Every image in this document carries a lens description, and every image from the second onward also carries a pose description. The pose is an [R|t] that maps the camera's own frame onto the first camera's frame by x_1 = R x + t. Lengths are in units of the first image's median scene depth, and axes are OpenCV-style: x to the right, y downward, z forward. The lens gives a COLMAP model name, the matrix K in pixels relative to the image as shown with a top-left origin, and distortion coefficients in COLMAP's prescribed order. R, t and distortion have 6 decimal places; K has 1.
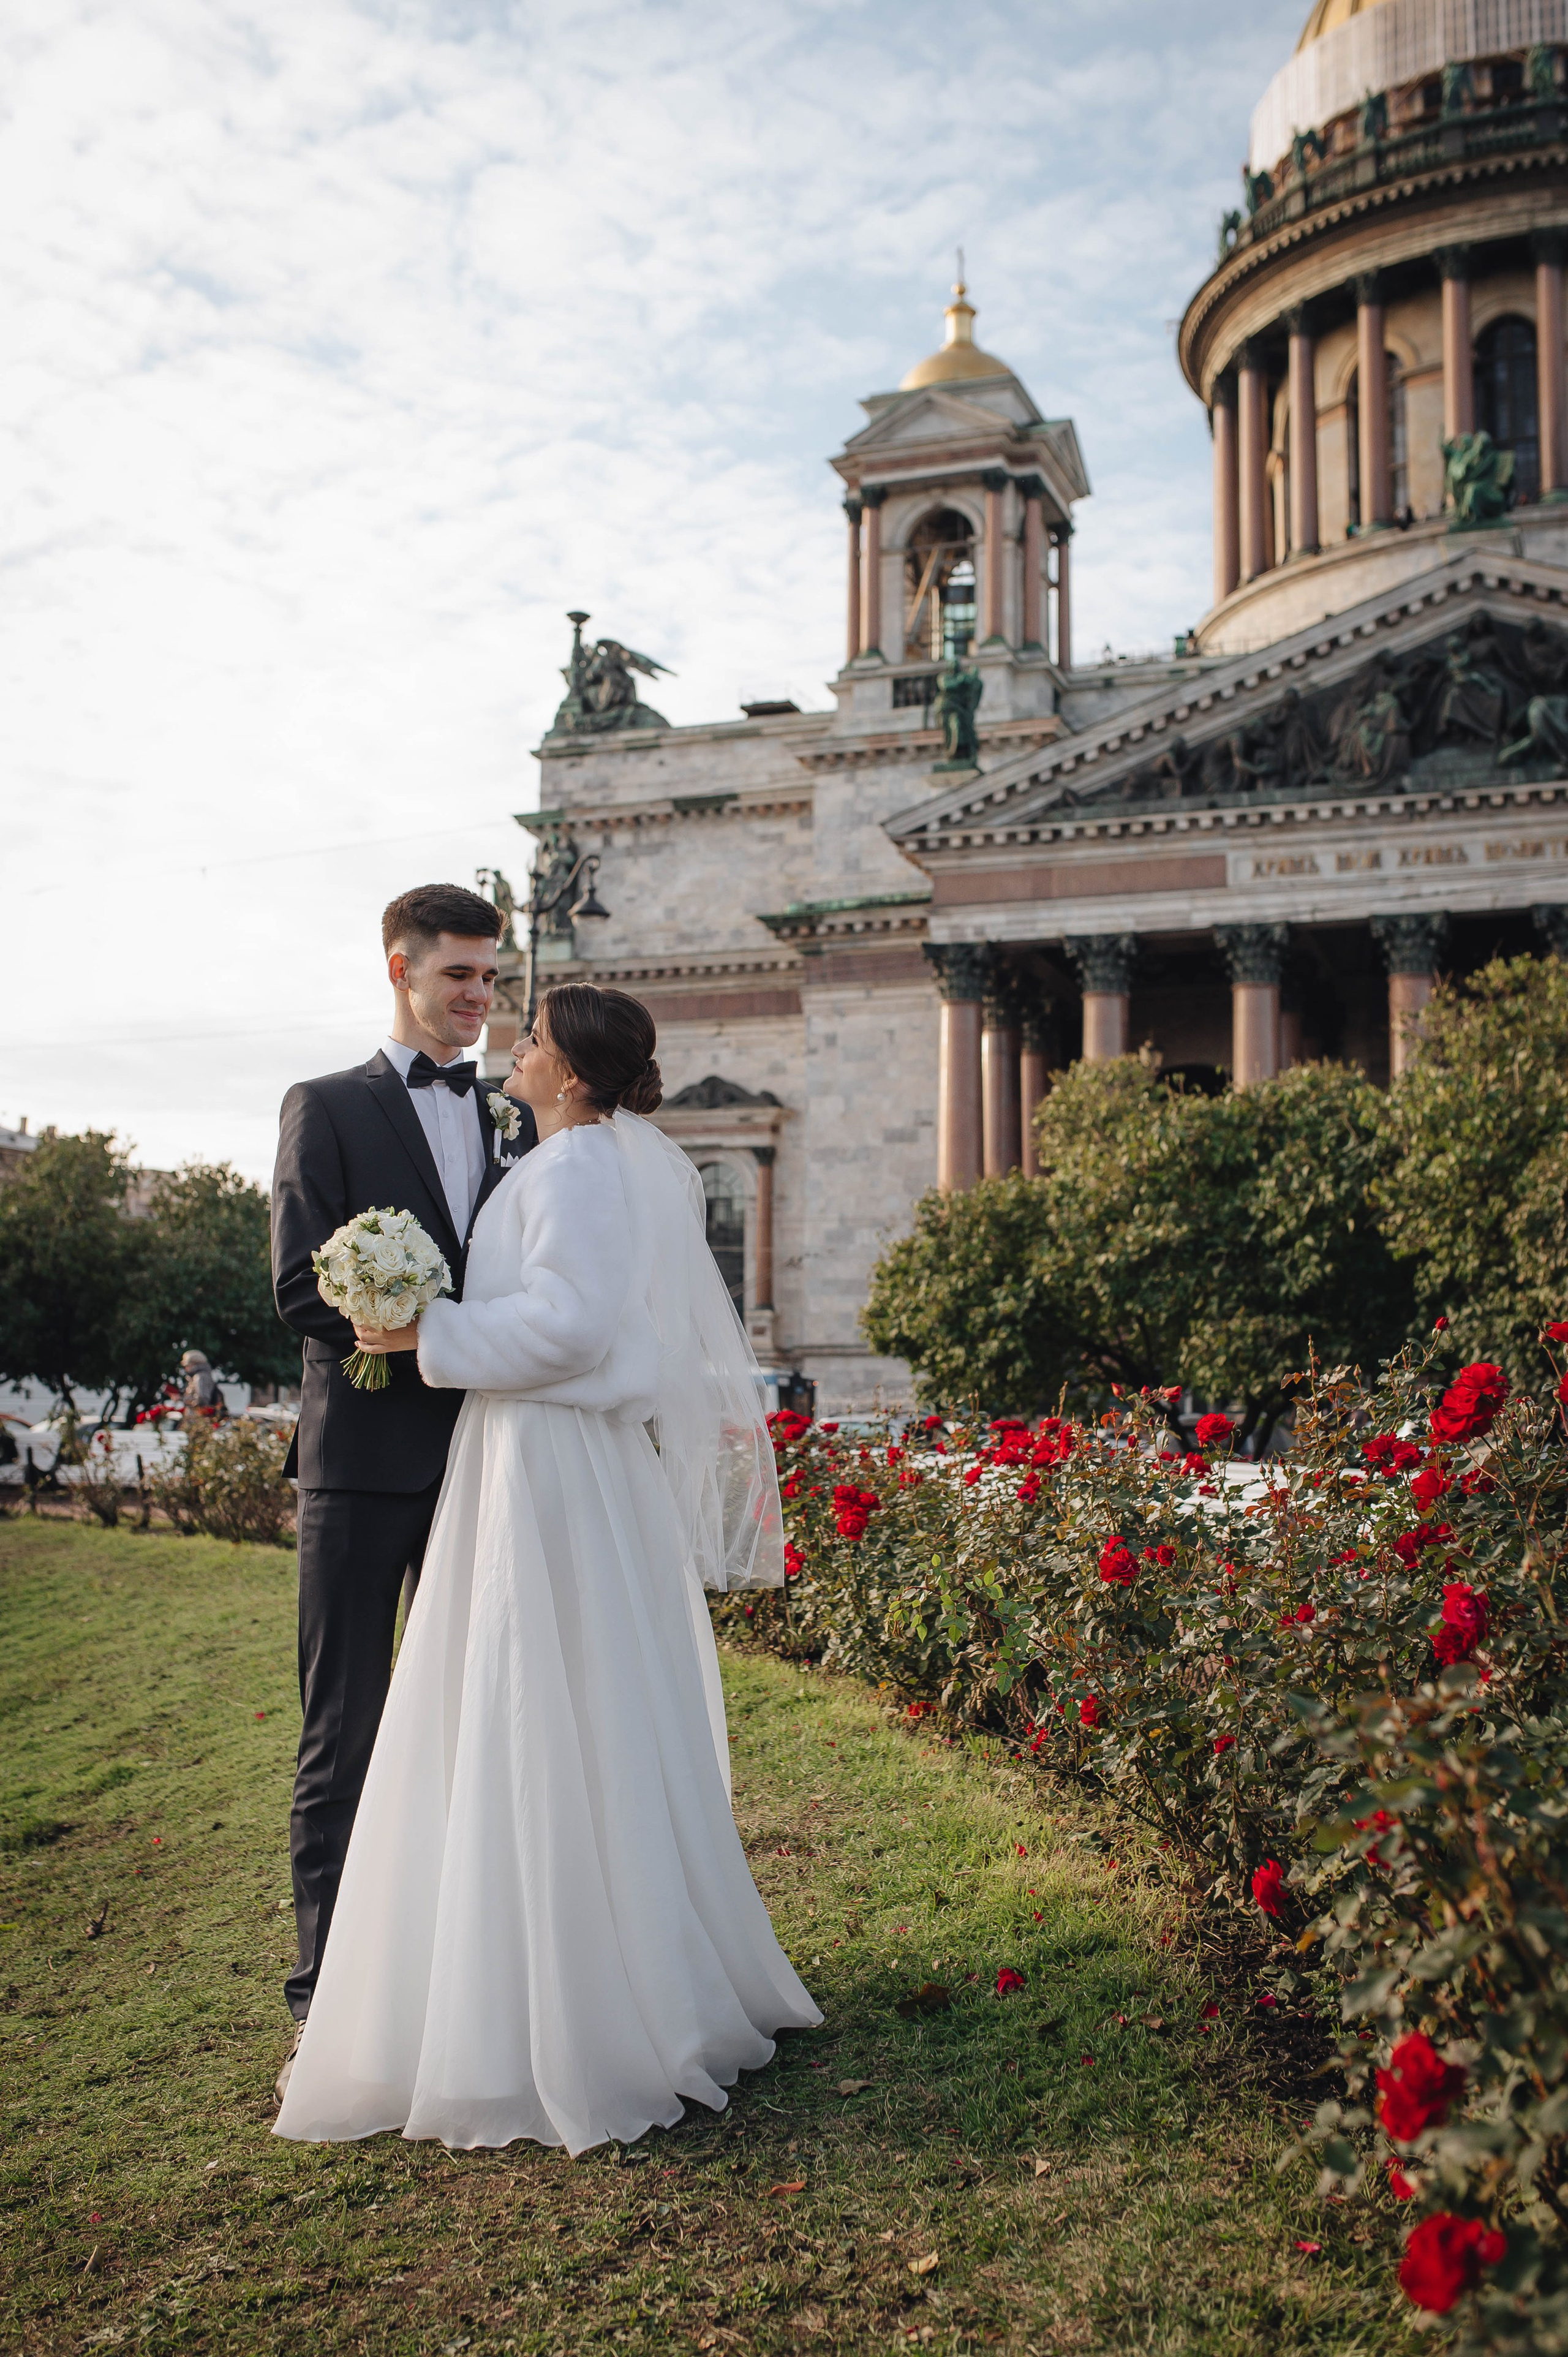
lens RADIAL K [[2327.9, 0, 794.1], [0, 2327.9, 1183.9], [0, 0, 1]] dist [-0.069928, 0.107445]
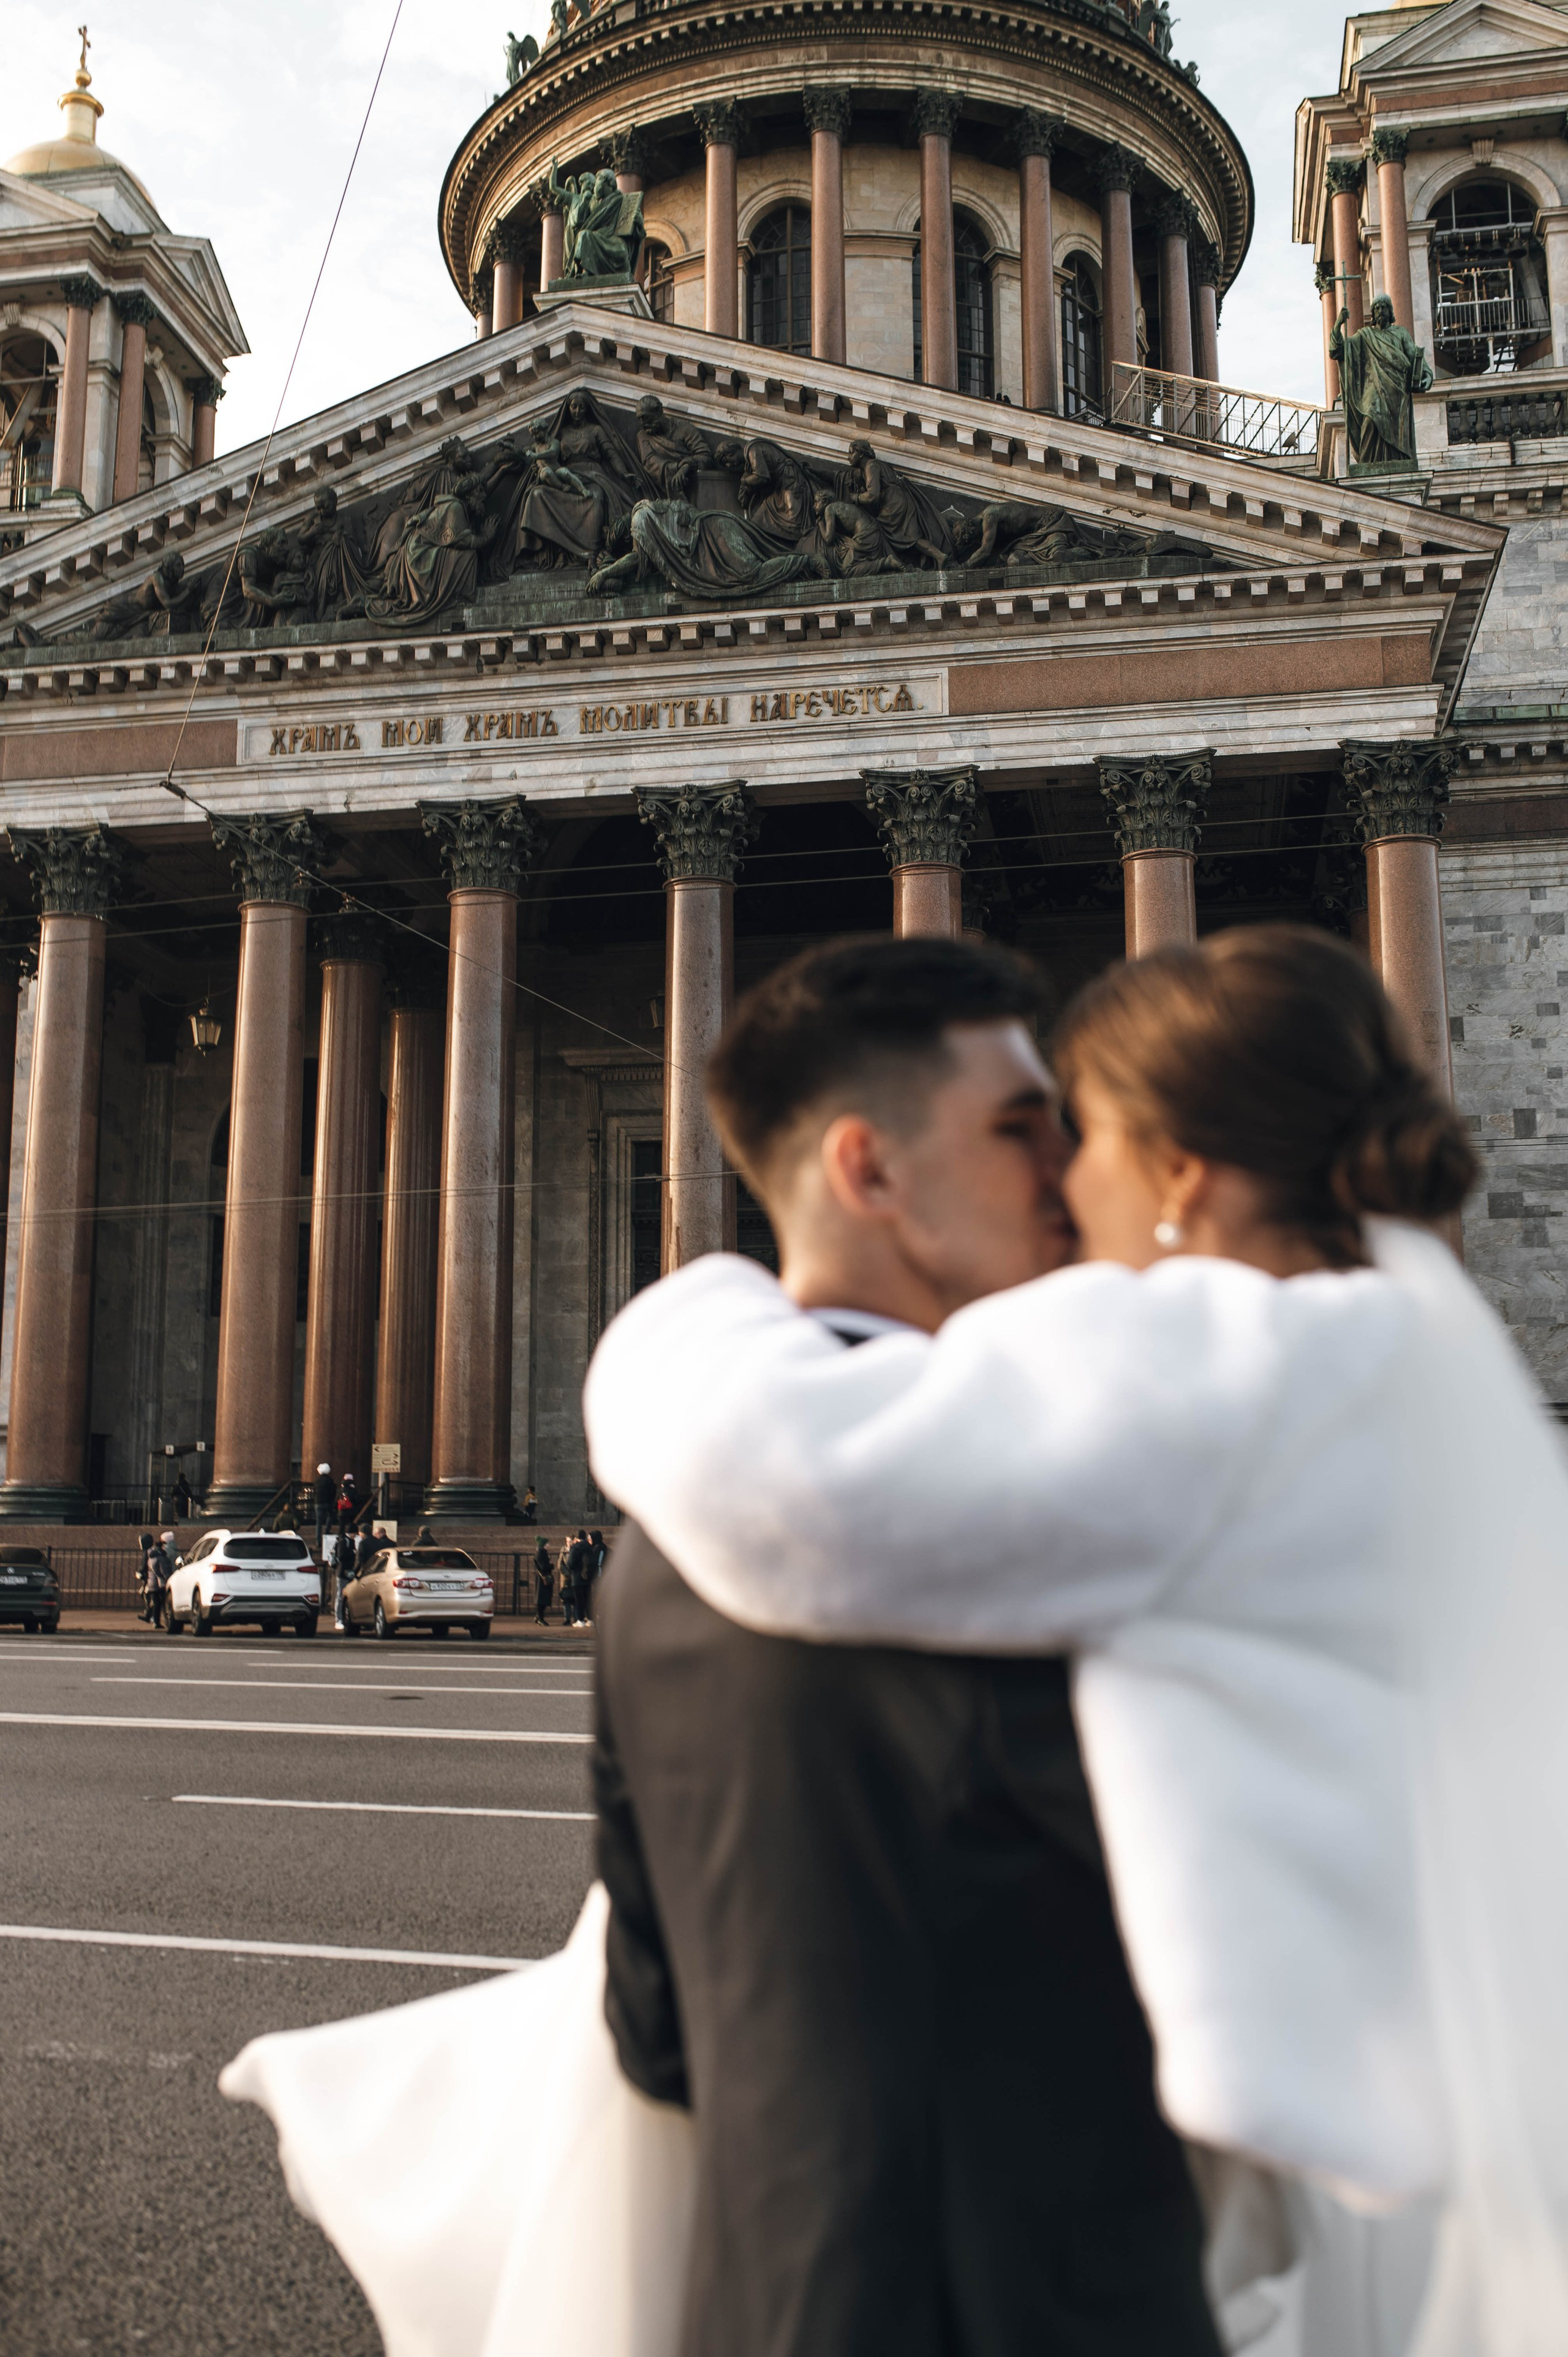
lens RADIAL K [[2218.9, 0, 764.3], [0, 2218.9, 1172.2], [0, 0, 1]] dist [-0.046818, 0.073086]
pose [[0.984036, 0.020635, 0.176767, 0.222103], [-0.010121, 0.998137, -0.060175, 0.033186], [-0.177679, 0.057425, 0.982412, 0.309114]]
